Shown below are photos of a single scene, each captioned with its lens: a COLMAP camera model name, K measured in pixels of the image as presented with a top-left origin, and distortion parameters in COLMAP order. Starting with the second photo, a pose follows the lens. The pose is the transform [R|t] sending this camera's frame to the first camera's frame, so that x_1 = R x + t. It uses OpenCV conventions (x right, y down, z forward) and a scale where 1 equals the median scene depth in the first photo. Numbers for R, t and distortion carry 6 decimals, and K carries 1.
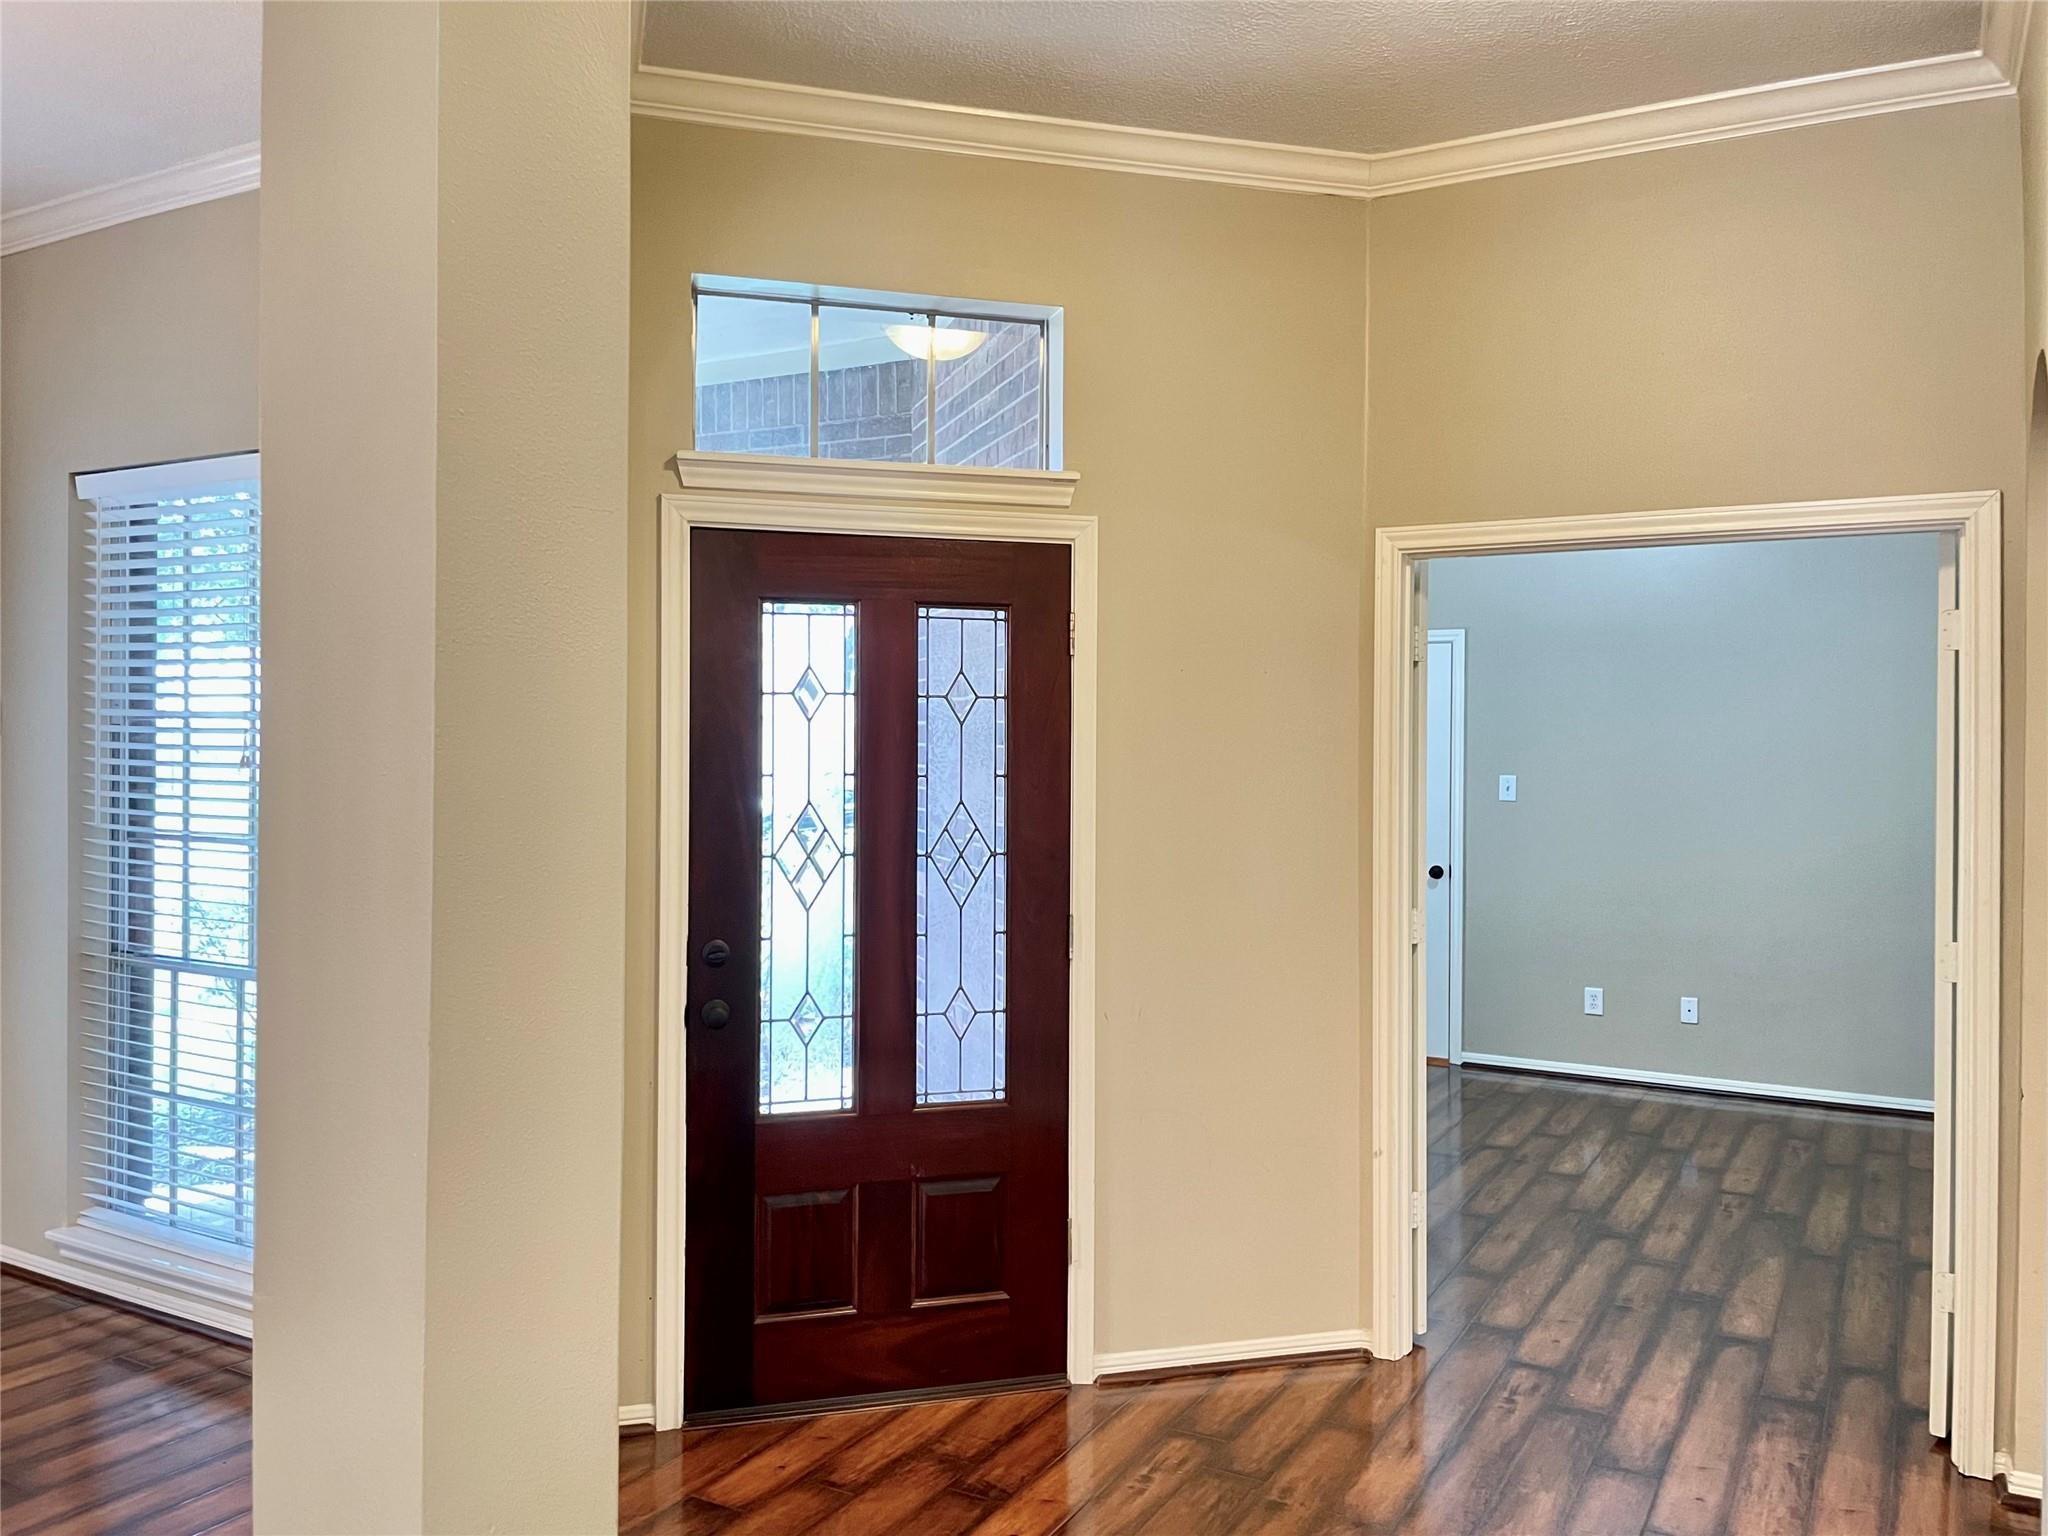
lens RADIAL K [[1629.5, 0, 1024.0], [0, 1629.5, 768.0], [0, 0, 1]] dist [-0.001516, -0.000631]
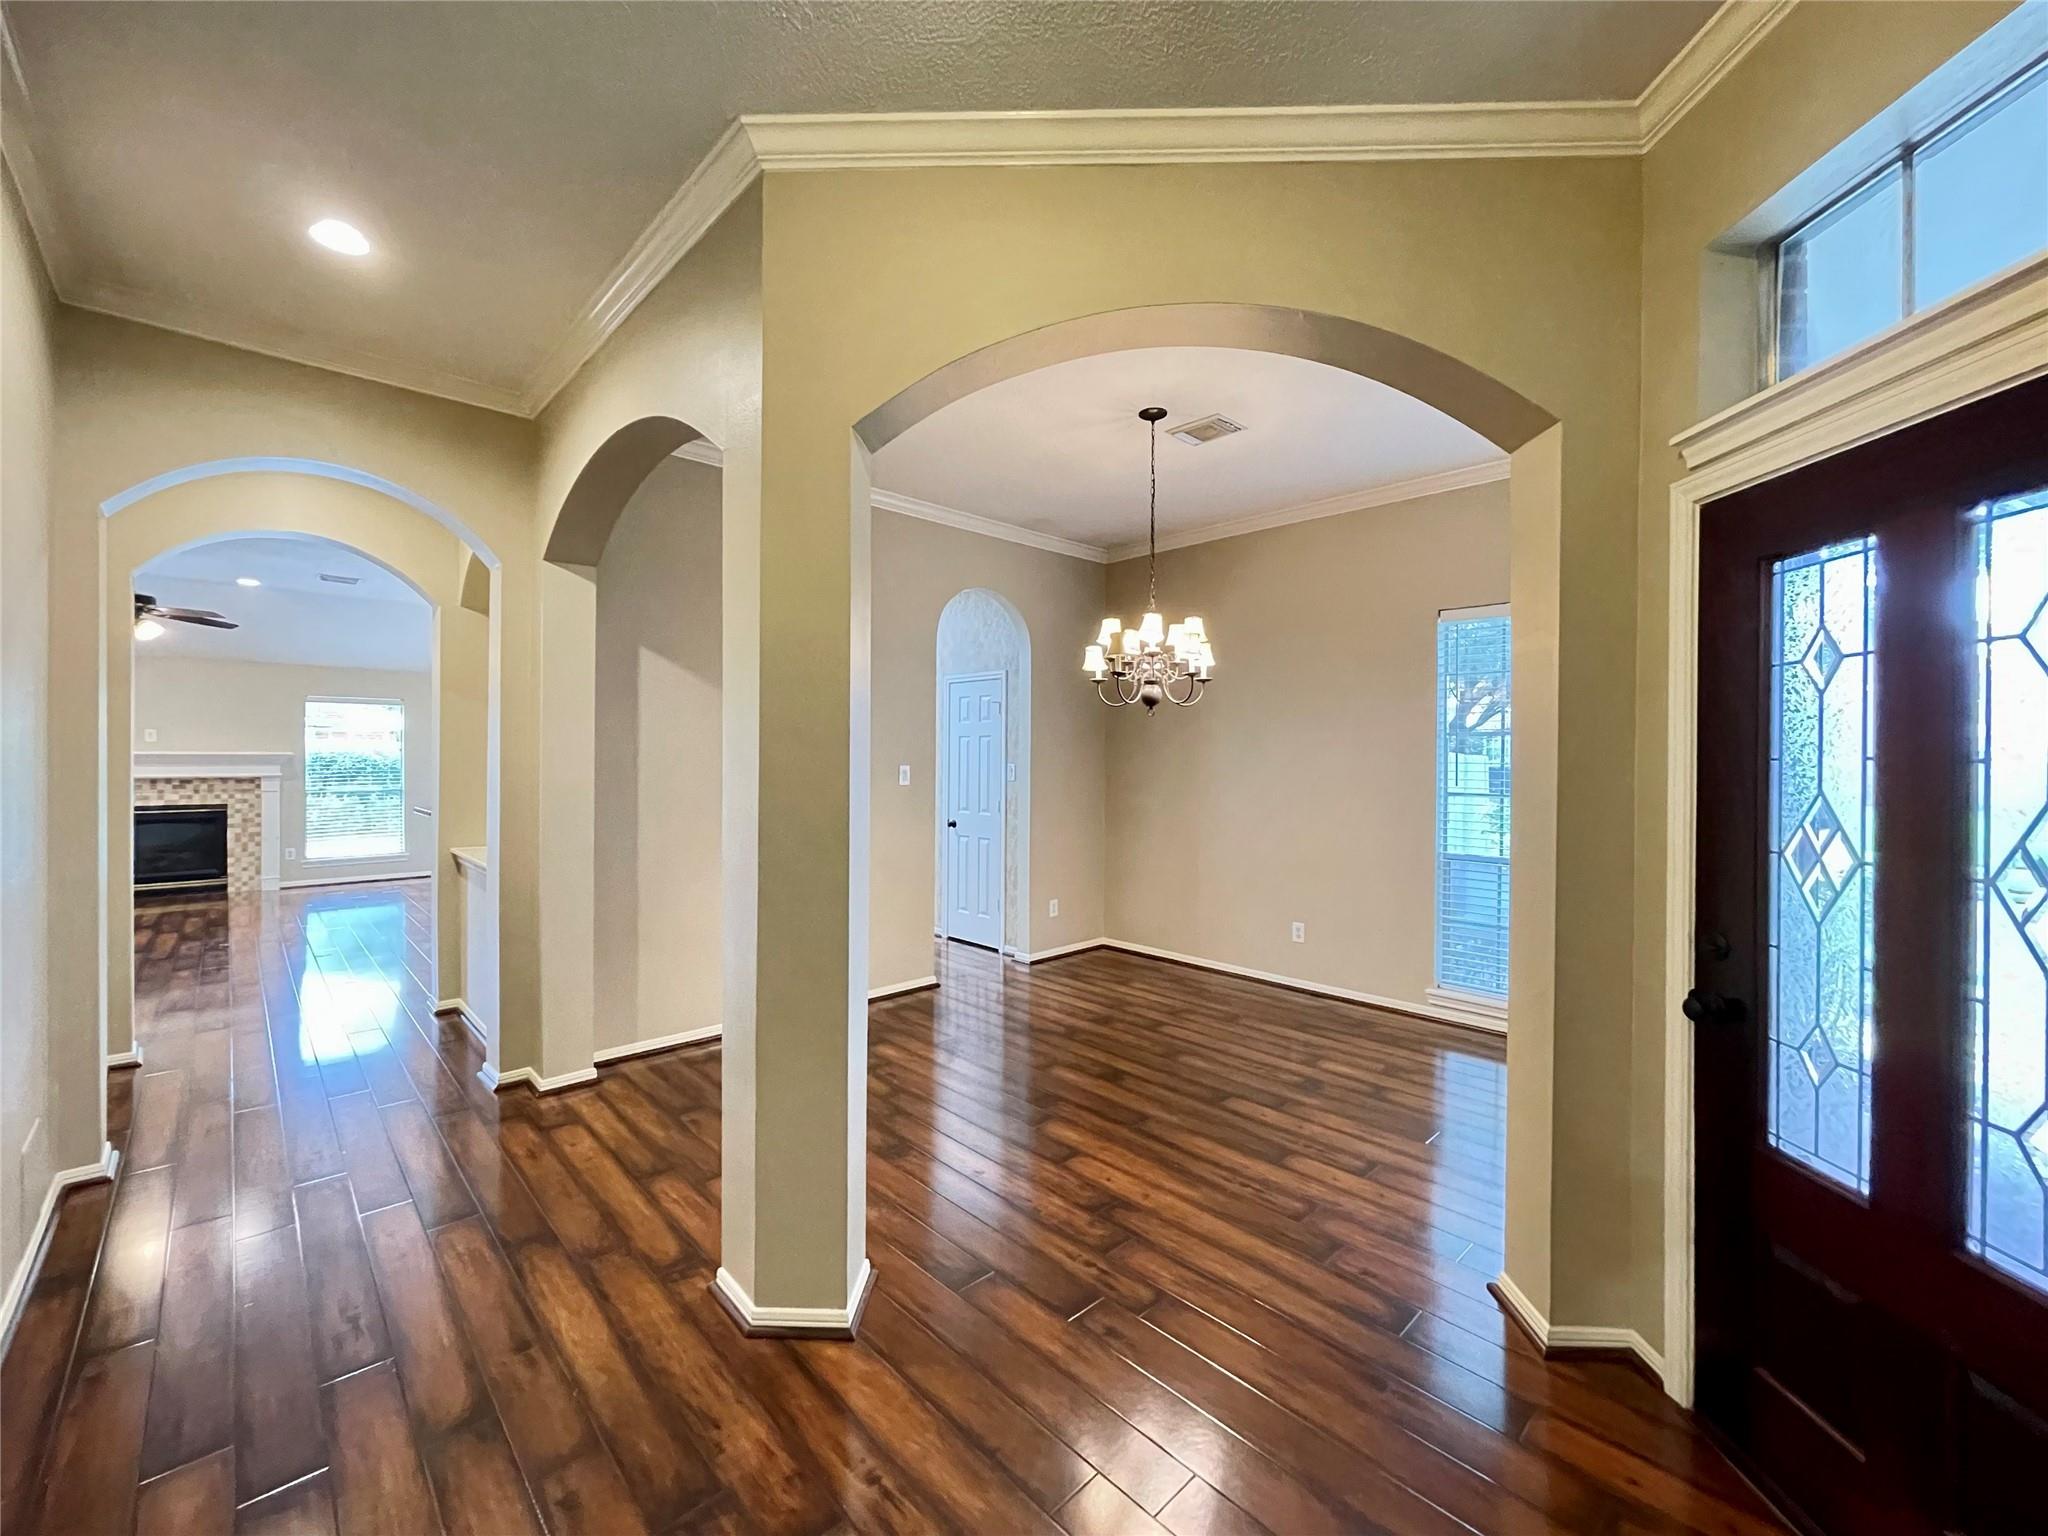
lens RADIAL K [[811.5, 0, 1024.0], [0, 811.5, 768.0], [0, 0, 1]] dist [-0.001116, -0.000121]
pose [[-0.300637, 0.004891, -0.953726, 0.374113], [-0.005452, 0.999962, 0.006847, 0.008136], [0.953723, 0.007258, -0.300599, 0.738883]]
